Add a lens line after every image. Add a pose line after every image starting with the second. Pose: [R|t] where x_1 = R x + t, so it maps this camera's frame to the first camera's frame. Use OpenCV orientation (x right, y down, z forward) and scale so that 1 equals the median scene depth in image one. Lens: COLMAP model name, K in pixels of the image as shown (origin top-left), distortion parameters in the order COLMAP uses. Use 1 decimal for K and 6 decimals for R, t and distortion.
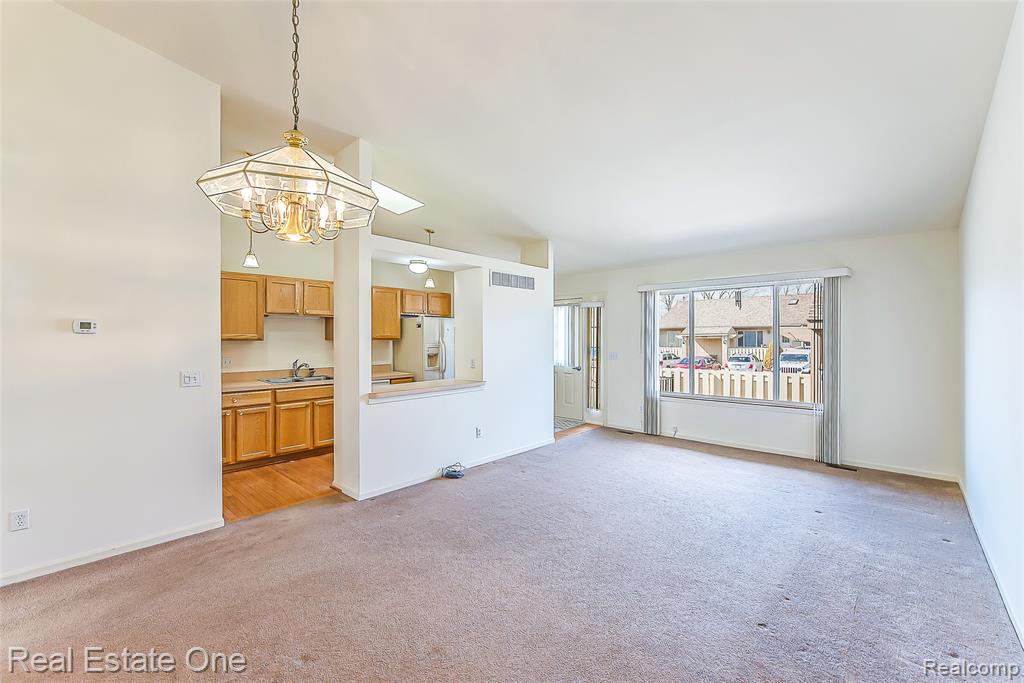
lens RADIAL K [[420.4, 0, 494.3], [0, 420.4, 339.7], [0, 0, 1]] dist [-0.000438, -0.000022]
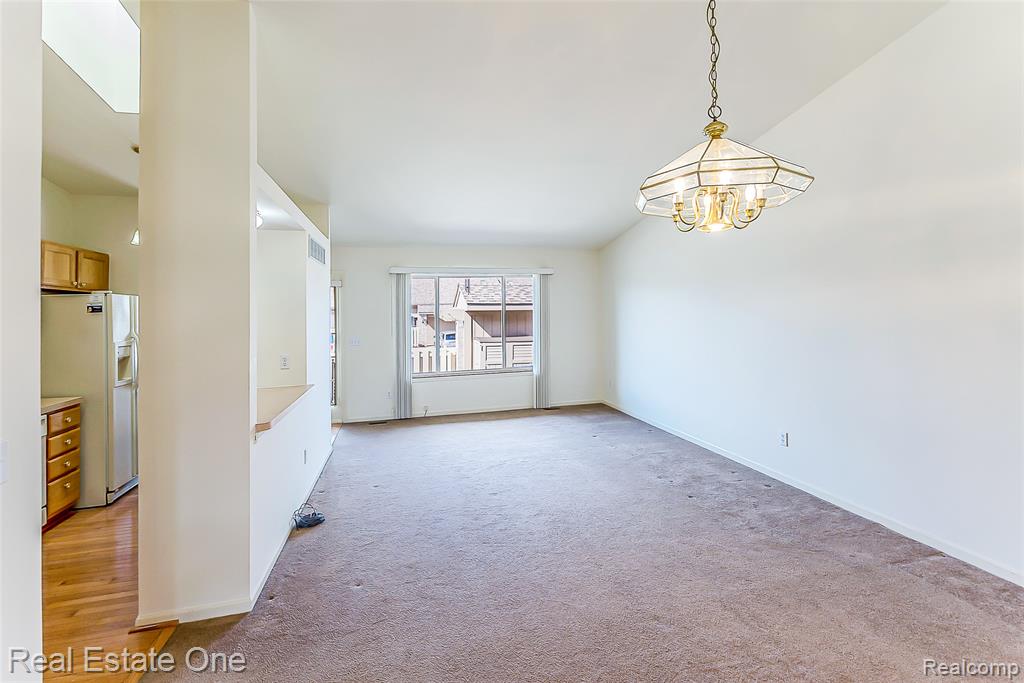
lens RADIAL K [[484.0, 0, 472.7], [0, 484.0, 301.6], [0, 0, 1]] dist [0.002267, 0.000498]
pose [[0.539385, 0.008116, 0.842020, -0.524542], [0.025143, 0.999352, -0.025739, -0.016356], [-0.841684, 0.035054, 0.538832, 0.257890]]
